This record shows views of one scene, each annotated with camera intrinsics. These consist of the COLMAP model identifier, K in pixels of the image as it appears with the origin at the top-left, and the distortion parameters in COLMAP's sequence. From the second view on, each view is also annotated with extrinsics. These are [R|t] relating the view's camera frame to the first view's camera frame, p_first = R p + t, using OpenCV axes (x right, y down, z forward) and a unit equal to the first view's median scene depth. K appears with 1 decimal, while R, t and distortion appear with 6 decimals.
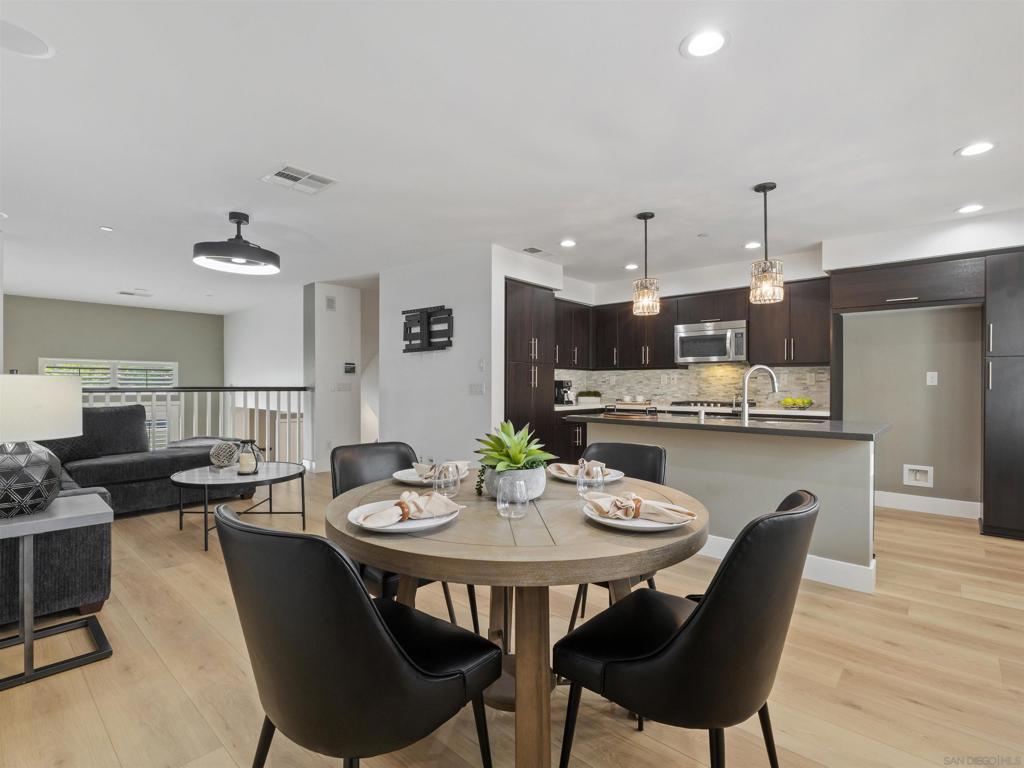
lens RADIAL K [[494.7, 0, 512.2], [0, 494.7, 384.4], [0, 0, 1]] dist [-0.001265, 0.000014]
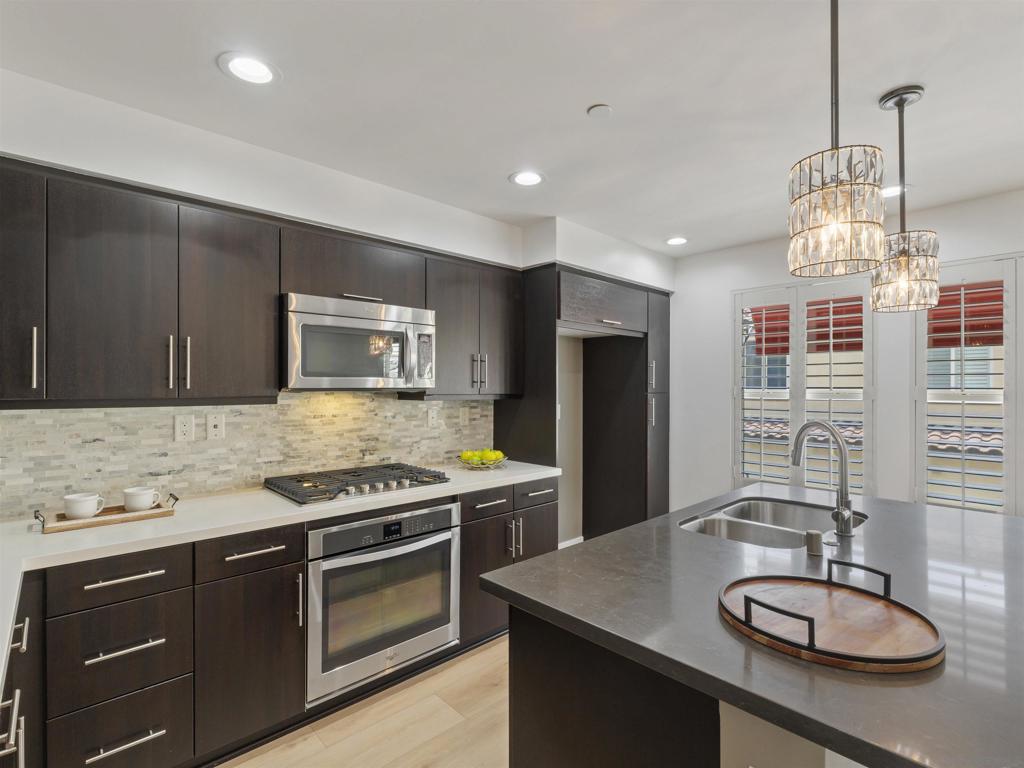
lens RADIAL K [[494.7, 0, 510.6], [0, 494.7, 388.0], [0, 0, 1]] dist [-0.001265, 0.000014]
pose [[0.107300, 0.001067, 0.994226, -0.036093], [0.001556, 0.999998, -0.001241, -0.043409], [-0.994226, 0.001680, 0.107298, 0.789237]]
